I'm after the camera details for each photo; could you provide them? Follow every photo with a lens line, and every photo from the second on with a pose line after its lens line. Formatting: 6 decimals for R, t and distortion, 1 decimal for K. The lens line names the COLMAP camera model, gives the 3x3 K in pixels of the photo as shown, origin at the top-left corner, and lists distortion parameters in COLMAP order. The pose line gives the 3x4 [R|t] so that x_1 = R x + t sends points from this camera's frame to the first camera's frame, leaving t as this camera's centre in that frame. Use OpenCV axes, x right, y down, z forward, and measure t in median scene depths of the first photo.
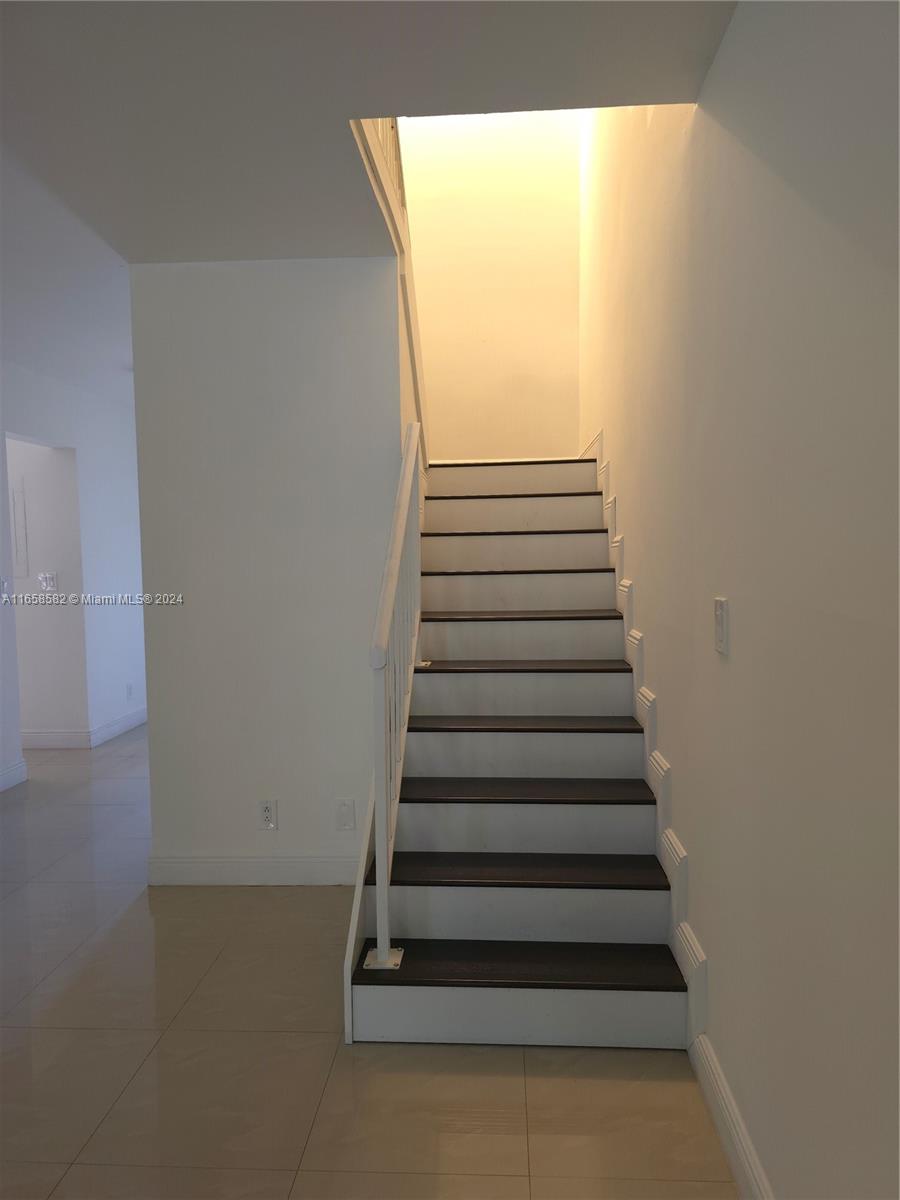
lens RADIAL K [[815.3, 0, 450.3], [0, 815.3, 600.3], [0, 0, 1]] dist [0.049477, -0.055952]
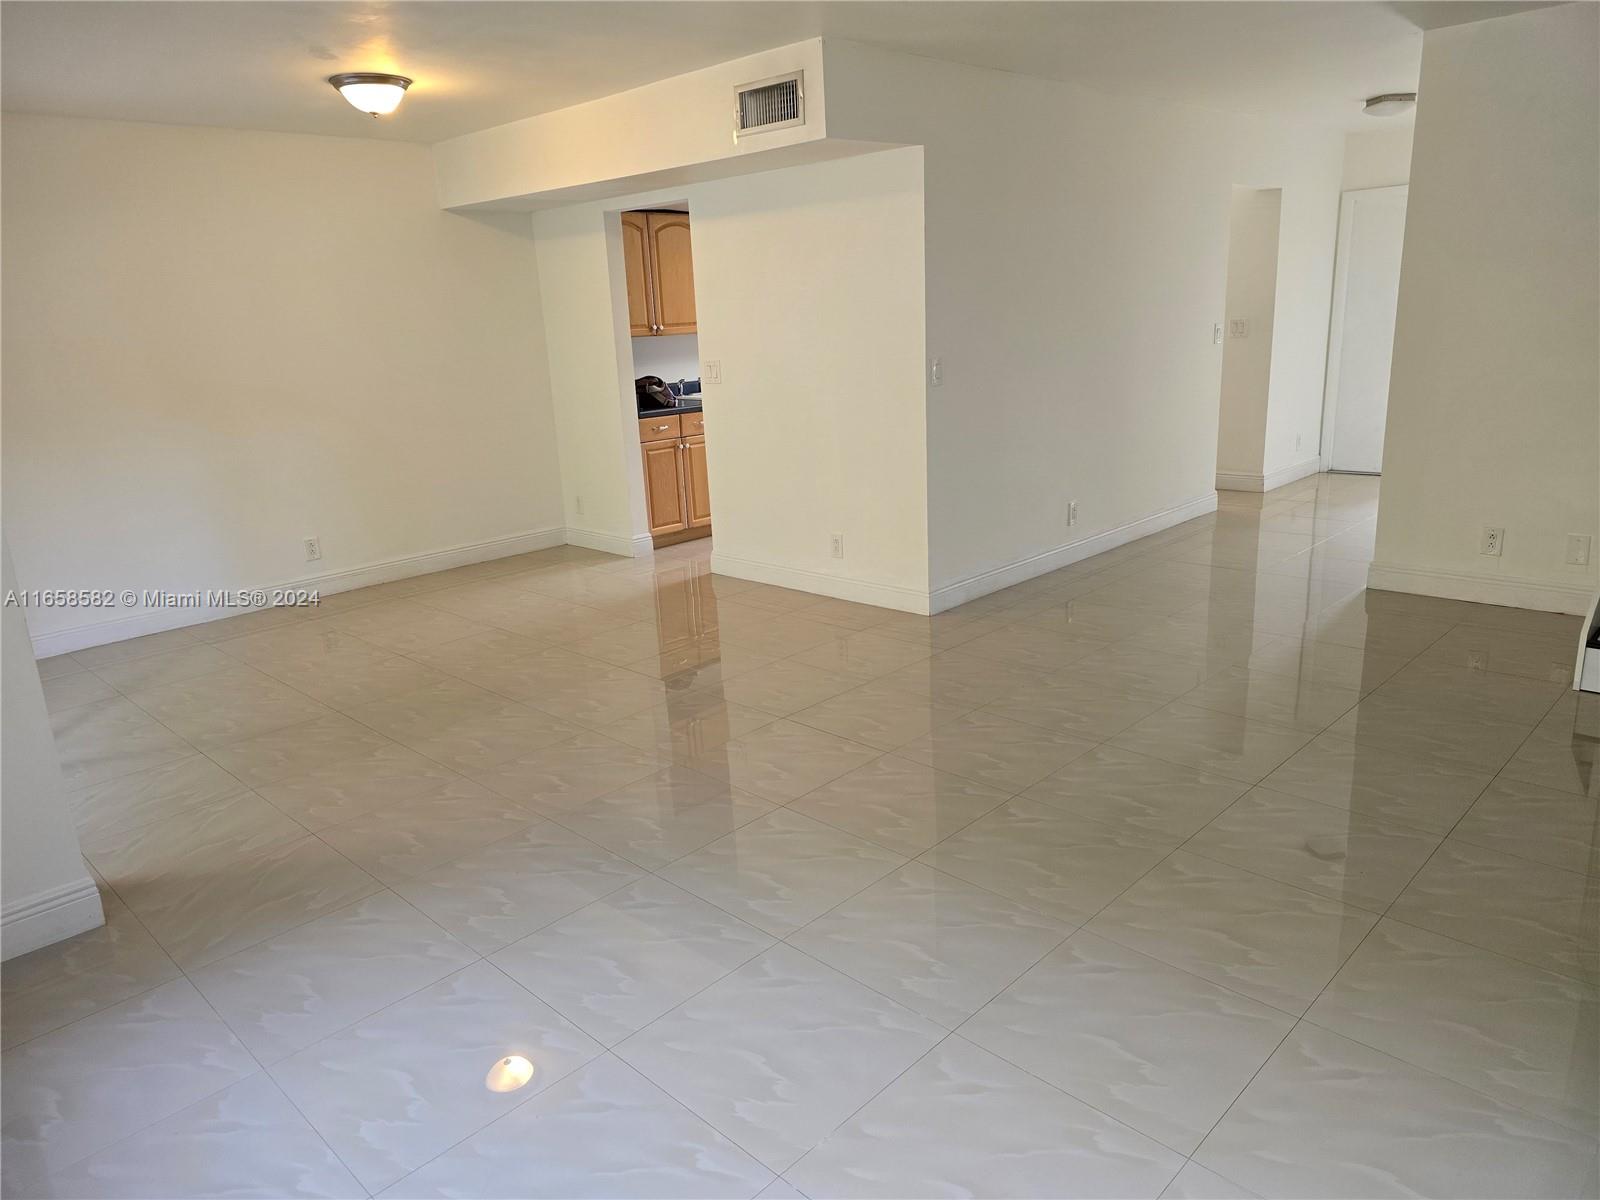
lens RADIAL K [[1087.1, 0, 800.1], [0, 1087.1, 609.8], [0, 0, 1]] dist [0.049477, -0.055952]
pose [[0.769991, 0.147276, -0.620826, -0.005045], [-0.000935, 0.973256, 0.229722, 0.009224], [0.638055, -0.176304, 0.749535, -0.755984]]
